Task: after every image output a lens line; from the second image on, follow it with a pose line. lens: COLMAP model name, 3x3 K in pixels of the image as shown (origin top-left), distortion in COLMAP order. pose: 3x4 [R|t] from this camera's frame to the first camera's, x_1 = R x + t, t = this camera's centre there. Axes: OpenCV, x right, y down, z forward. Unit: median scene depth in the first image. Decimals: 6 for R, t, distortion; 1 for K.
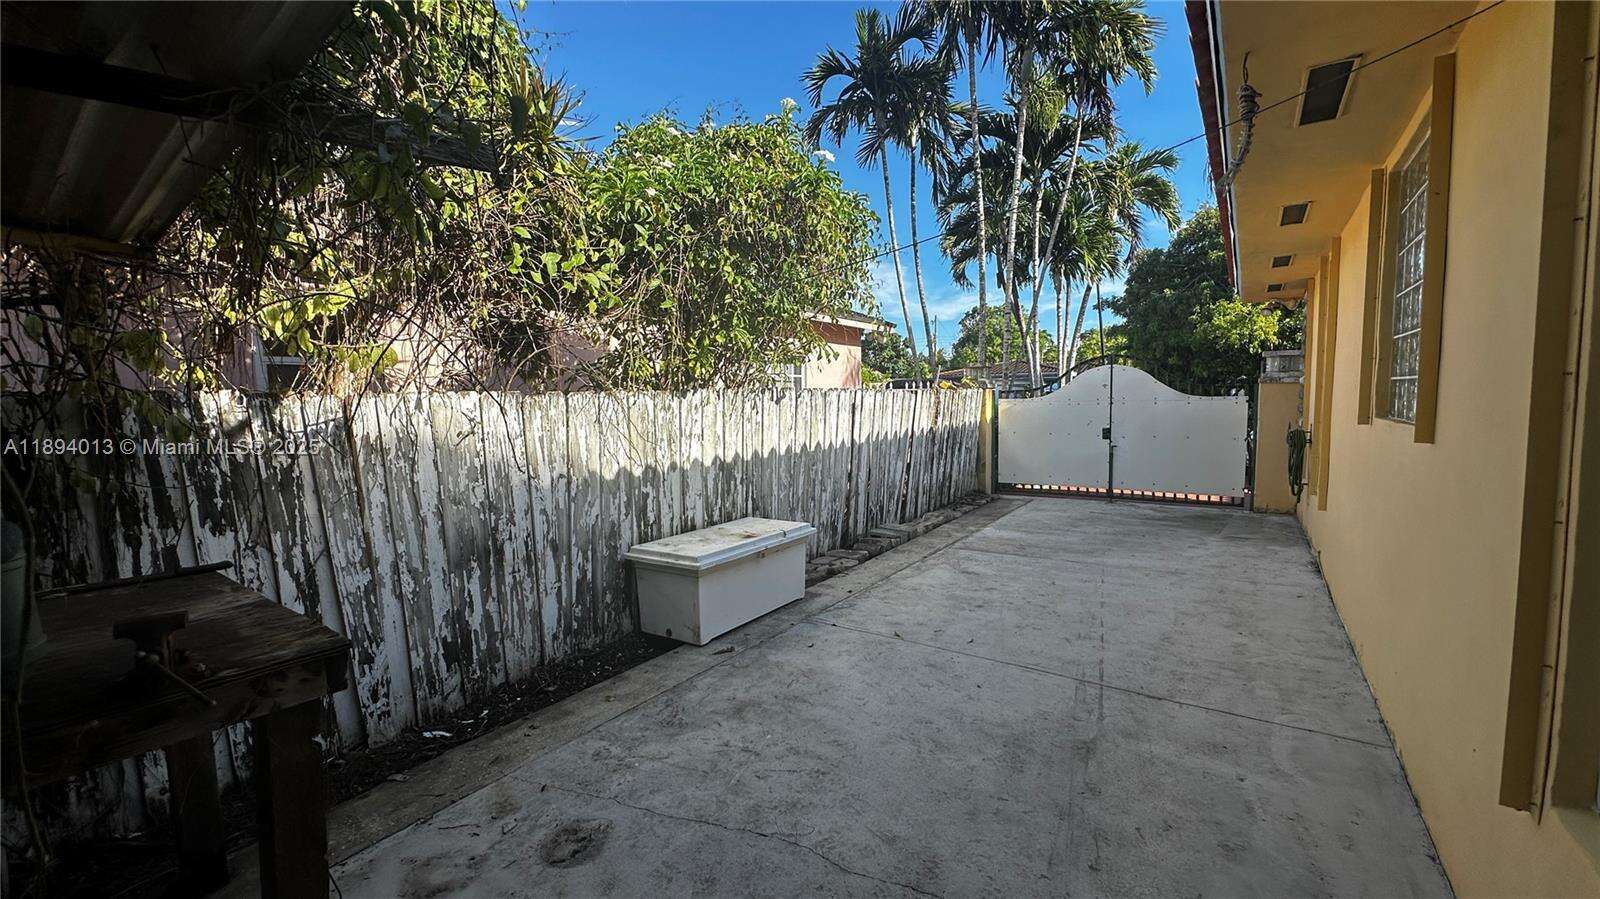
lens RADIAL K [[637.3, 0, 802.3], [0, 637.3, 449.0], [0, 0, 1]] dist [-0.003672, -0.000321]
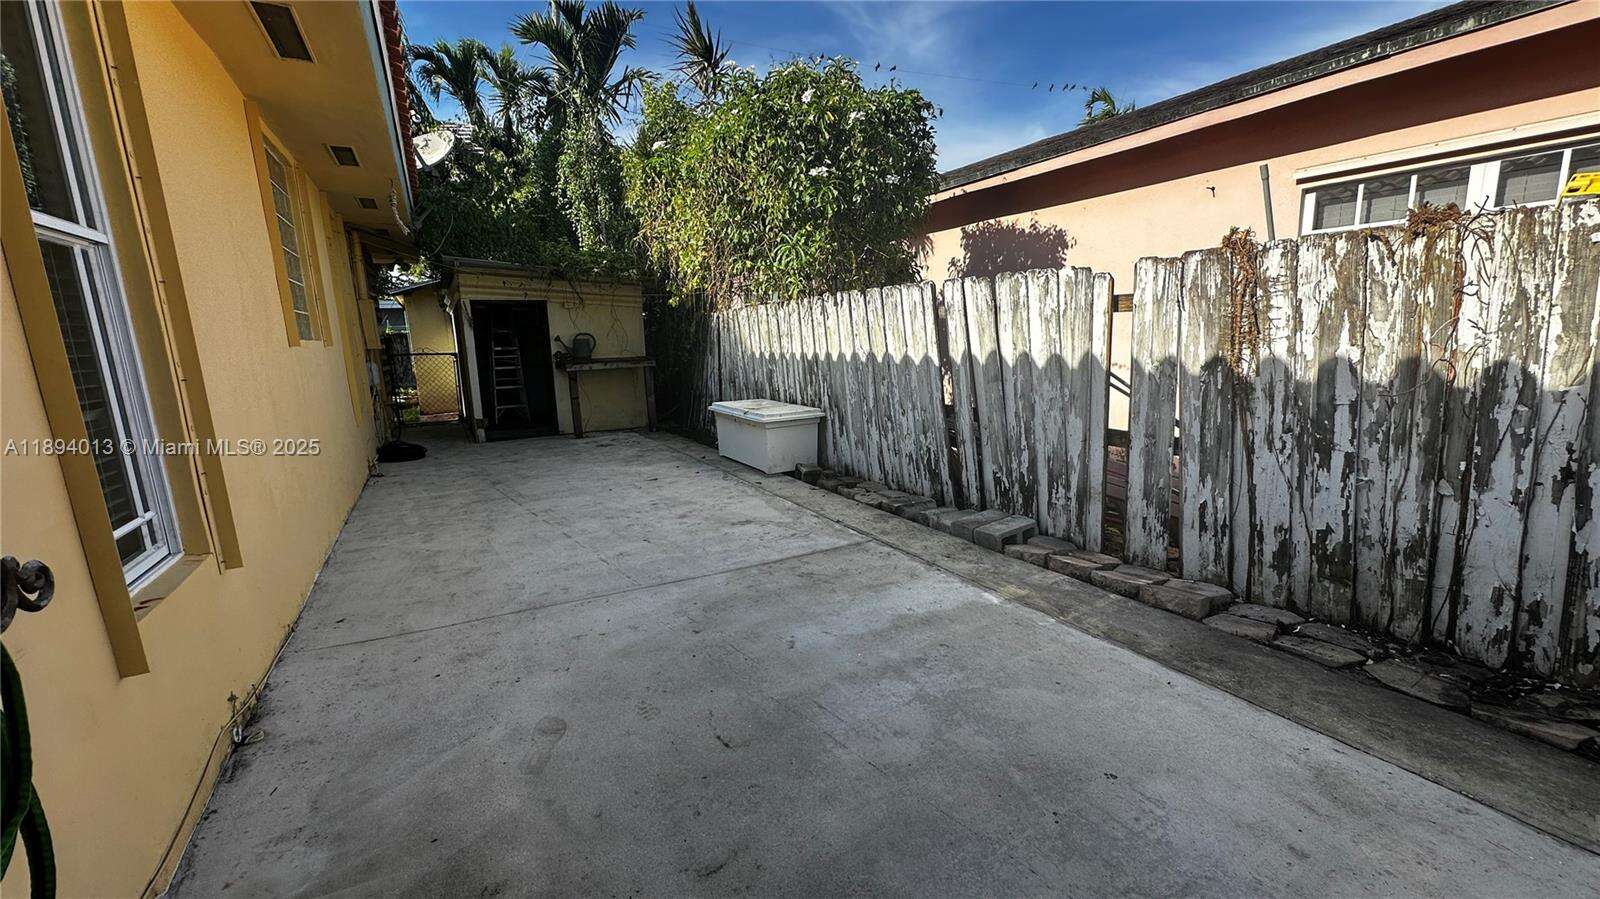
lens RADIAL K [[637.3, 0, 802.3], [0, 637.3, 449.0], [0, 0, 1]] dist [-0.003672, -0.000321]
pose [[-0.434261, 0.200921, -0.878093, 1.015011], [-0.022852, 0.972036, 0.233718, -0.097800], [0.900497, 0.121561, -0.417526, 1.531182]]
